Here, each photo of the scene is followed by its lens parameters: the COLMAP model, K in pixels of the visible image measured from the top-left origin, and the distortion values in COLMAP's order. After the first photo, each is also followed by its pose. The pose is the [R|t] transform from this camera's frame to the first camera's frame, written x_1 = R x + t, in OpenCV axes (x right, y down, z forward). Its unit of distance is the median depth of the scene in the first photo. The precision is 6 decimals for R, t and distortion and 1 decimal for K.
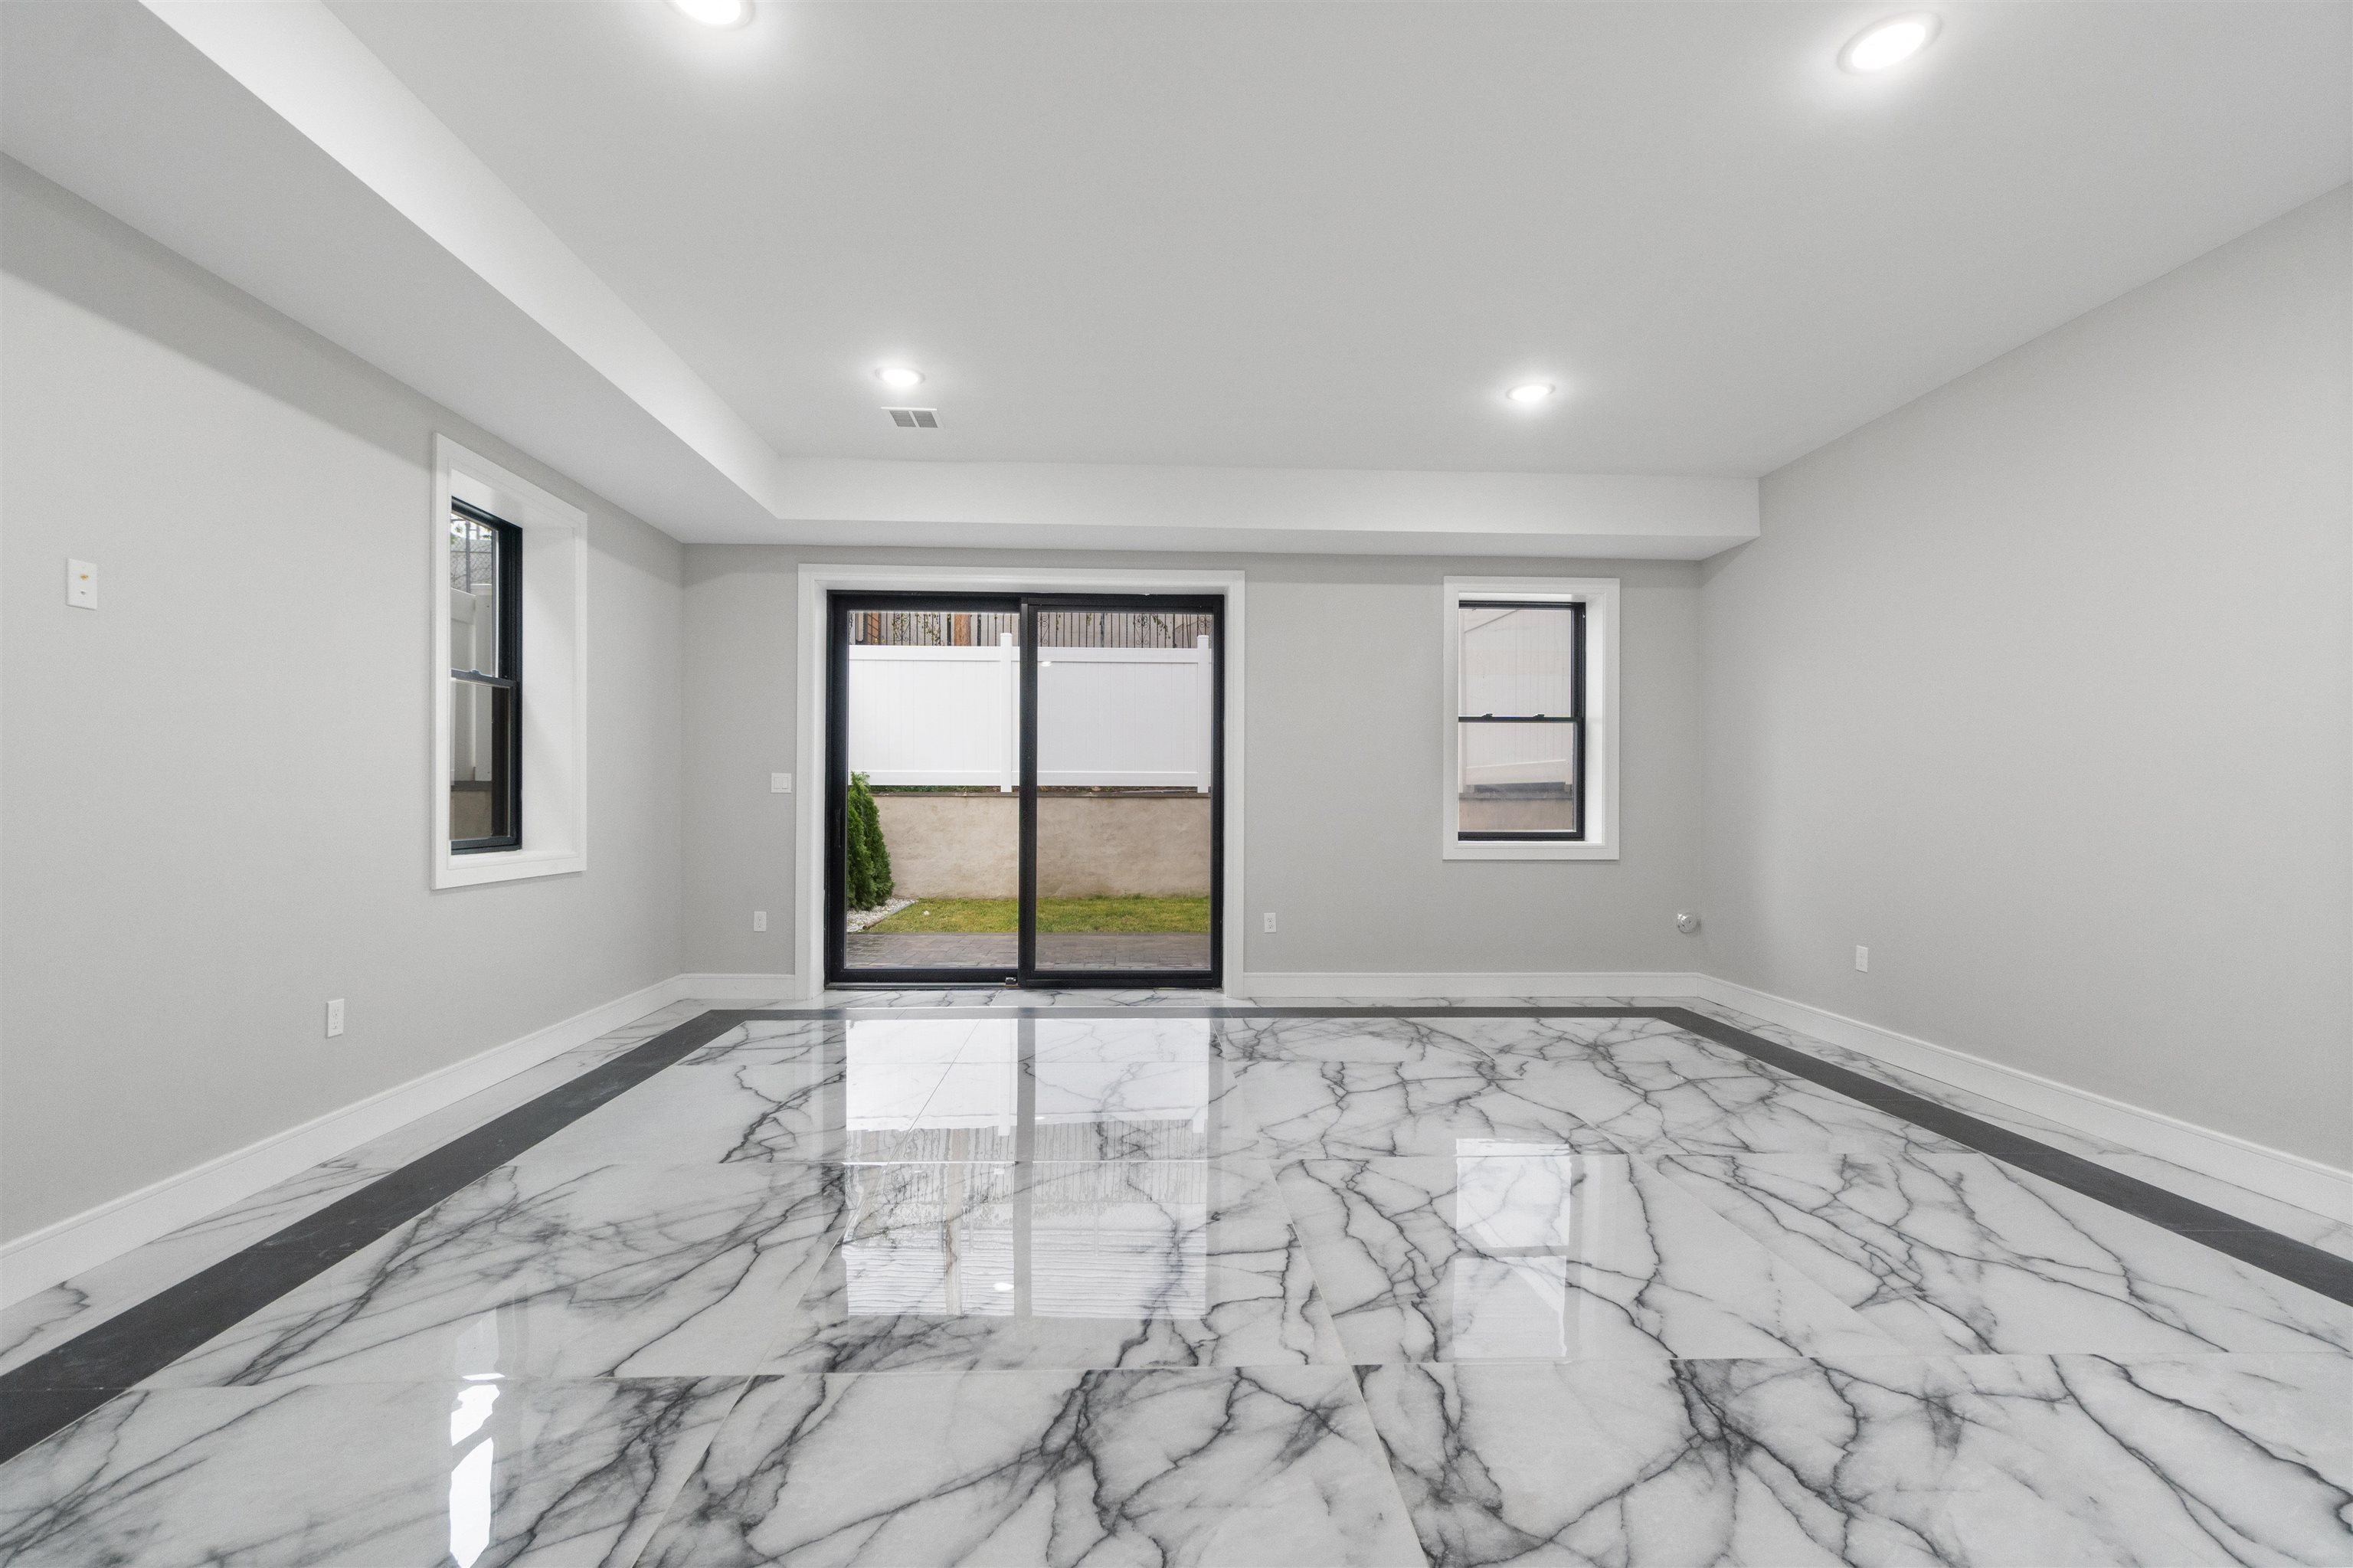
lens RADIAL K [[1018.6, 0, 1167.4], [0, 1018.6, 799.6], [0, 0, 1]] dist [-0.003798, 0.000215]
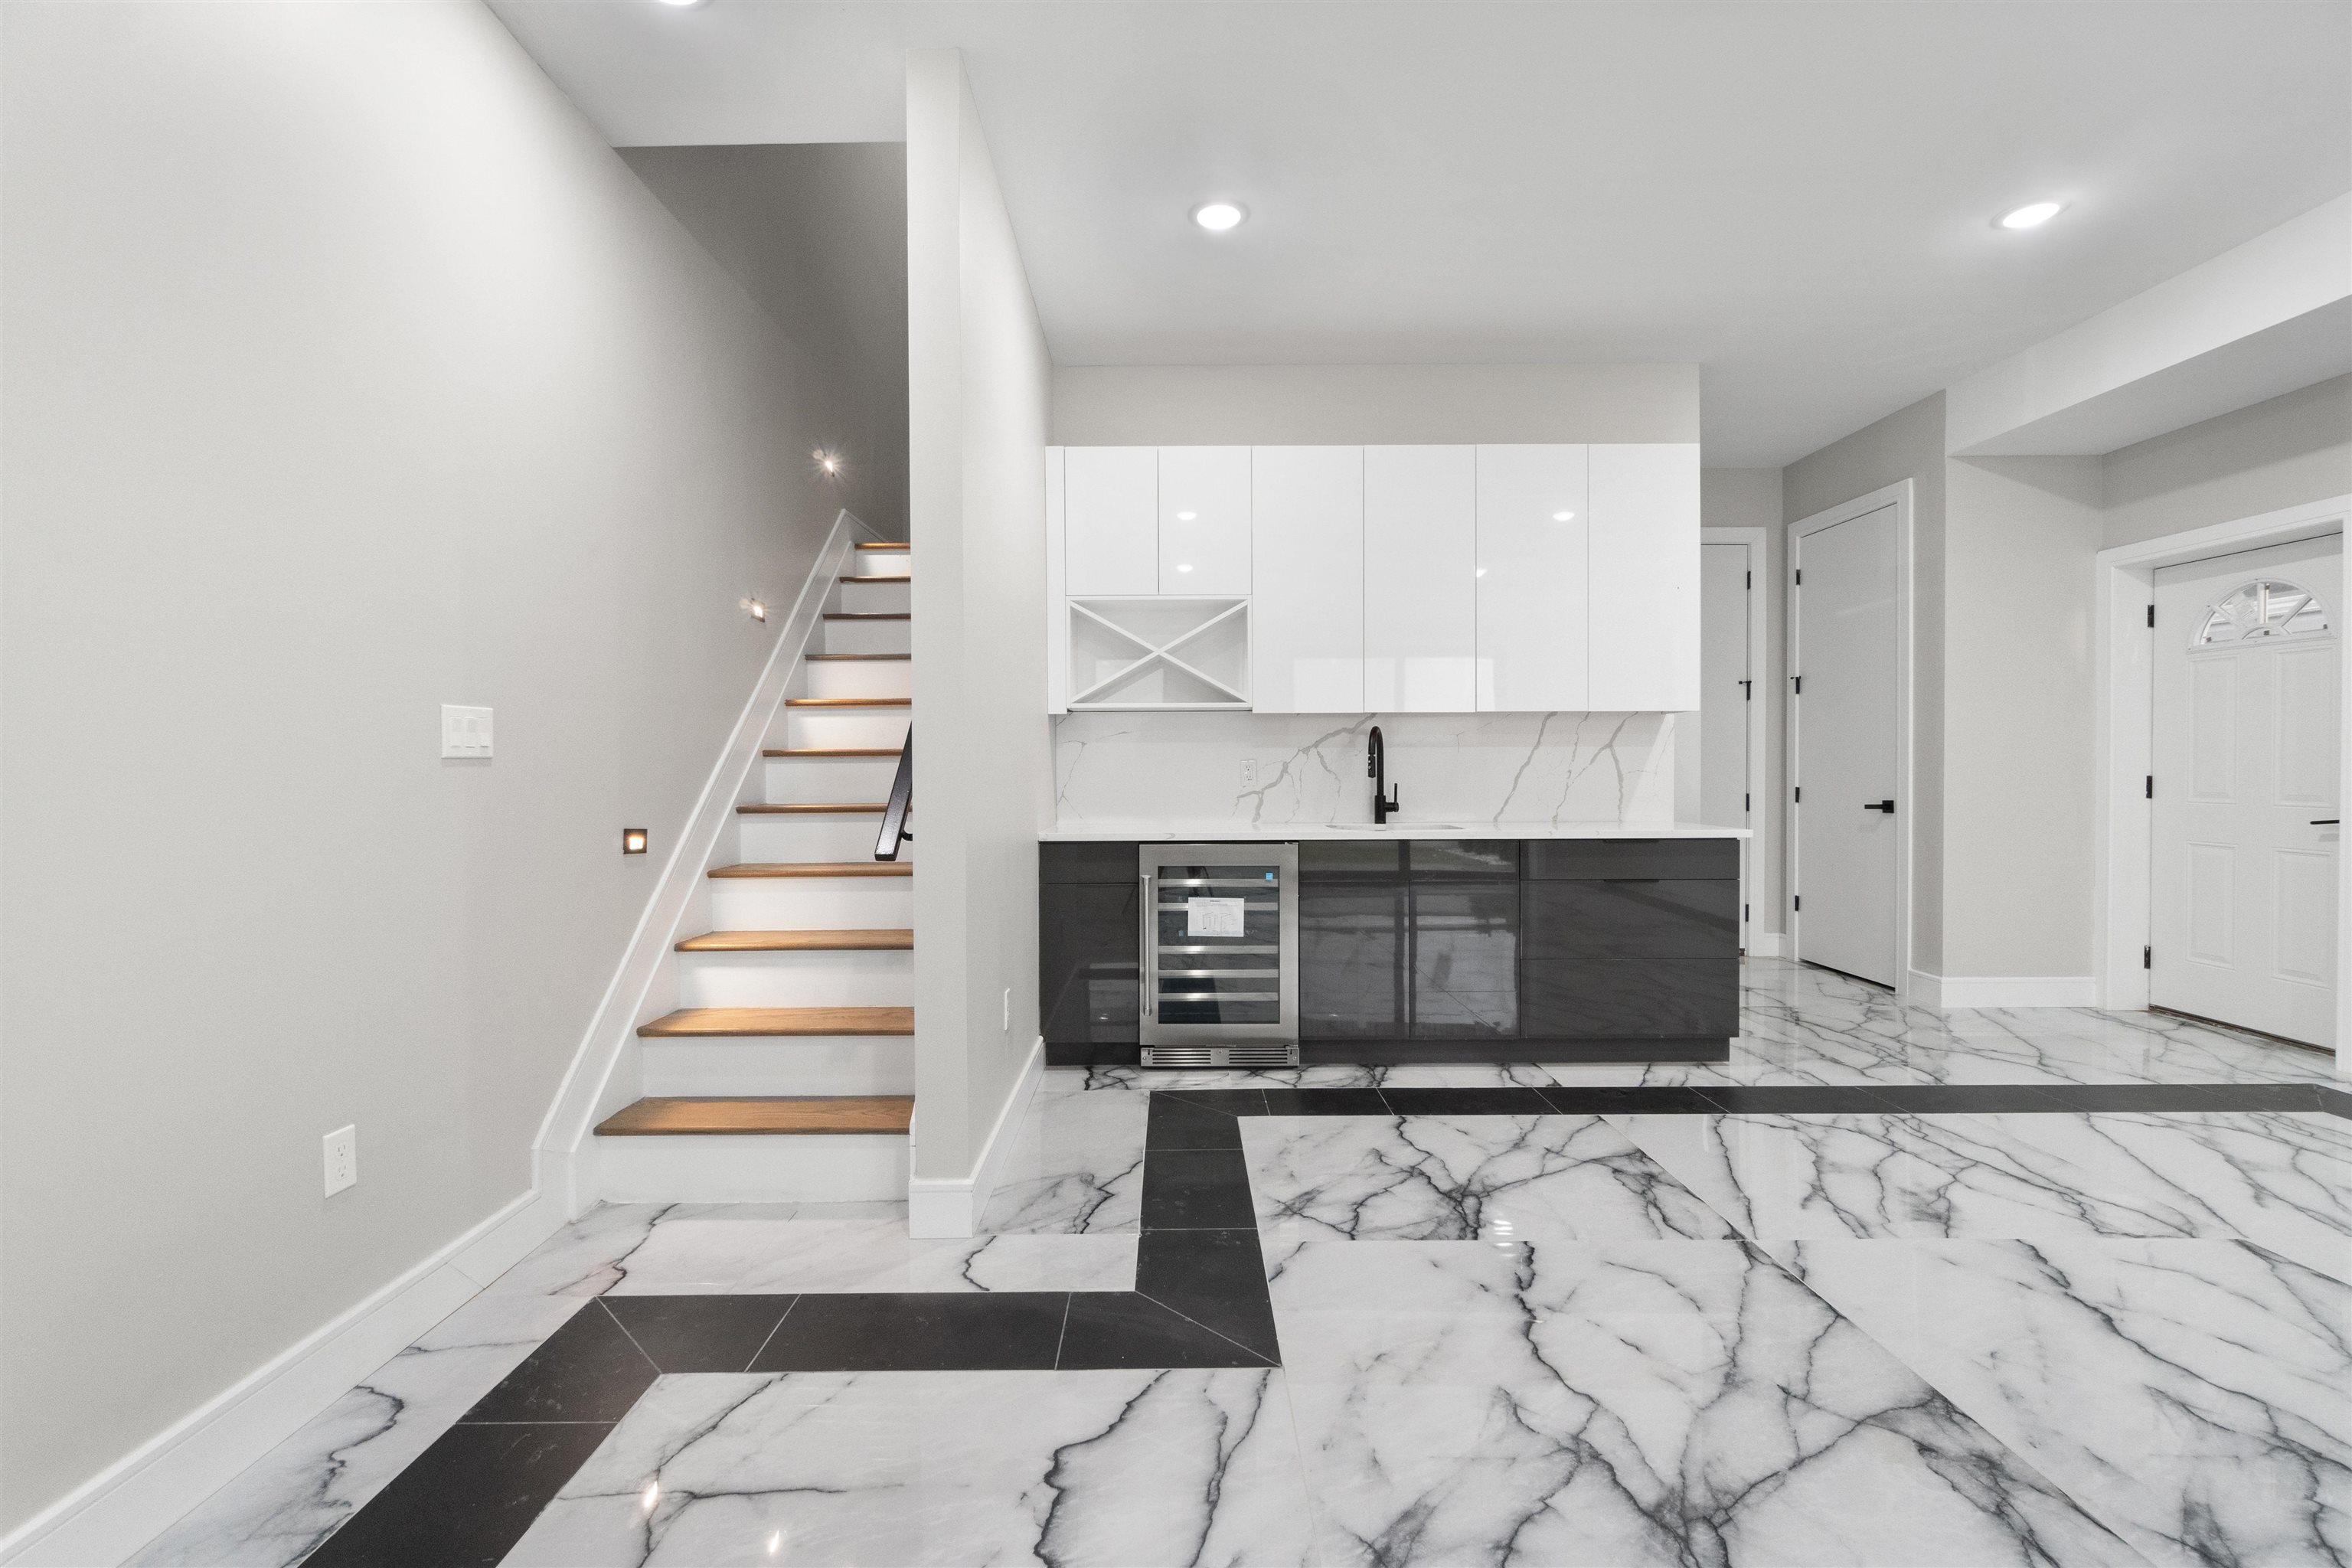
lens RADIAL K [[1018.6, 0, 1172.1], [0, 1018.6, 756.2], [0, 0, 1]] dist [-0.006992, 0.003766]
pose [[-0.998922, -0.002685, 0.046335, 0.530619], [-0.002874, 0.999988, -0.004028, 0.000556], [-0.046324, -0.004157, -0.998918, 1.055972]]
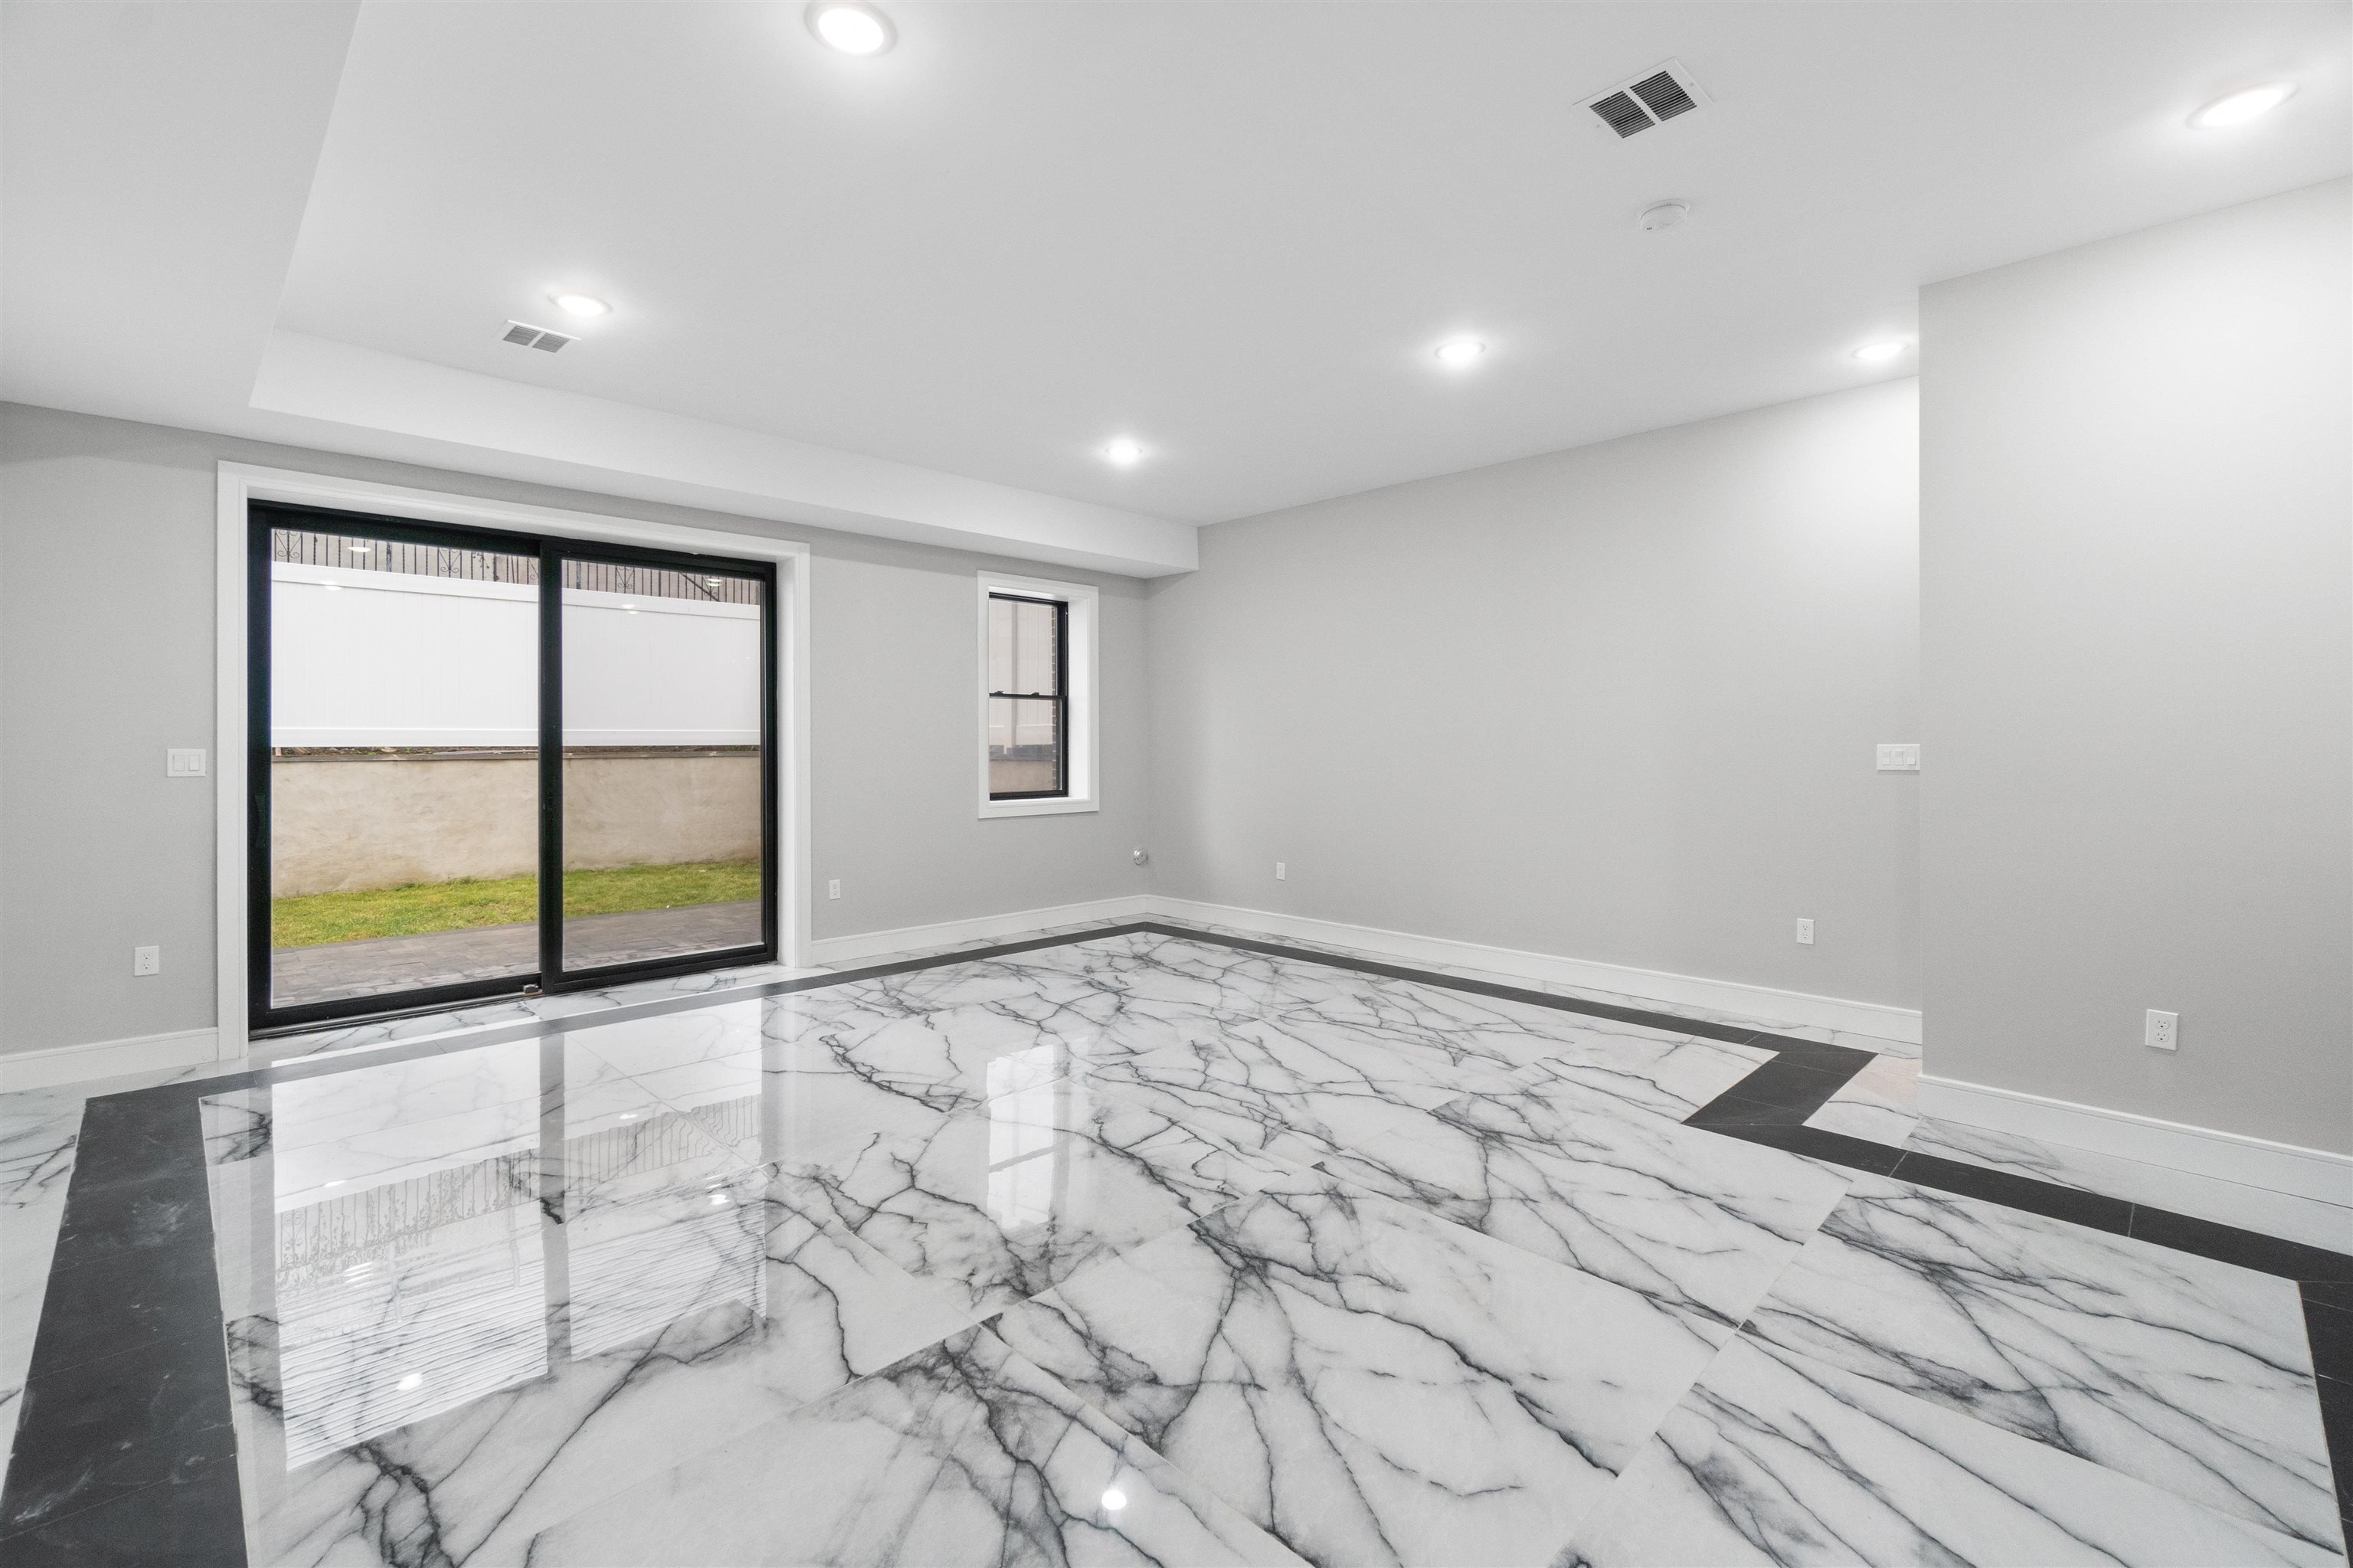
lens RADIAL K [[1023.3, 0, 1173.5], [0, 1023.3, 743.1], [0, 0, 1]] dist [-0.004195, -0.000355]
pose [[0.739191, -0.005717, 0.673472, -0.622600], [0.007655, 0.999971, 0.000086, -0.044383], [-0.673452, 0.005092, 0.739213, 0.011997]]
